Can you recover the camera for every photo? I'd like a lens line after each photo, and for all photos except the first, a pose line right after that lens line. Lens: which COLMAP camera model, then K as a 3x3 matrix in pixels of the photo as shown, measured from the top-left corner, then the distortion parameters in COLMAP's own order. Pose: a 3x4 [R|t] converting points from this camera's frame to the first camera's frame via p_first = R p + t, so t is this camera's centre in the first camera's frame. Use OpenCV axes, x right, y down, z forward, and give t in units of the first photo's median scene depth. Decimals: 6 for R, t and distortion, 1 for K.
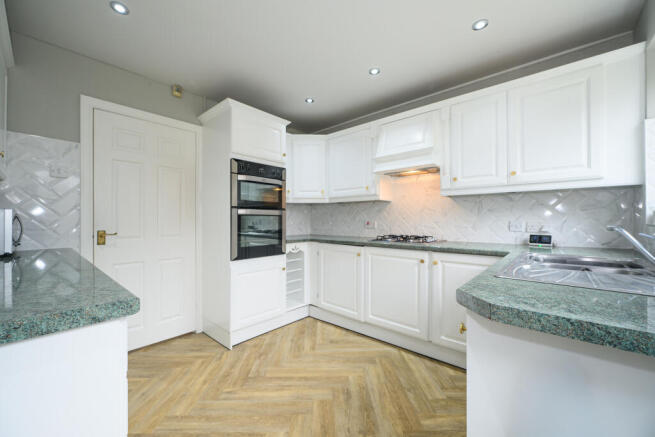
lens RADIAL K [[255.4, 0, 326.7], [0, 255.4, 221.0], [0, 0, 1]] dist [0.003538, 0.000071]
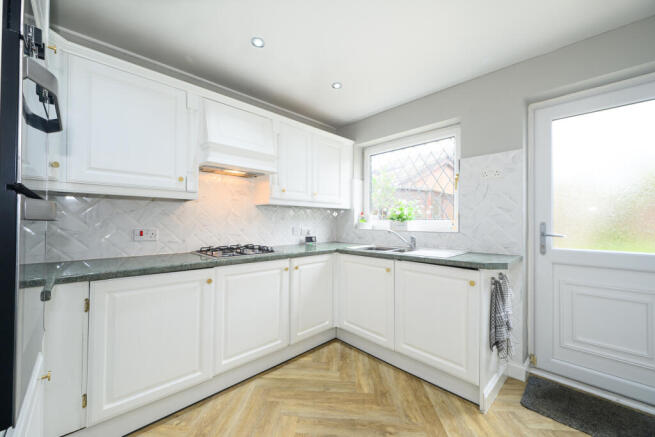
lens RADIAL K [[255.4, 0, 326.6], [0, 255.4, 218.9], [0, 0, 1]] dist [0.003538, 0.000071]
pose [[0.075782, 0.014353, 0.997021, -0.614109], [-0.004031, 0.999893, -0.014088, -0.027107], [-0.997116, -0.002951, 0.075832, 0.754521]]
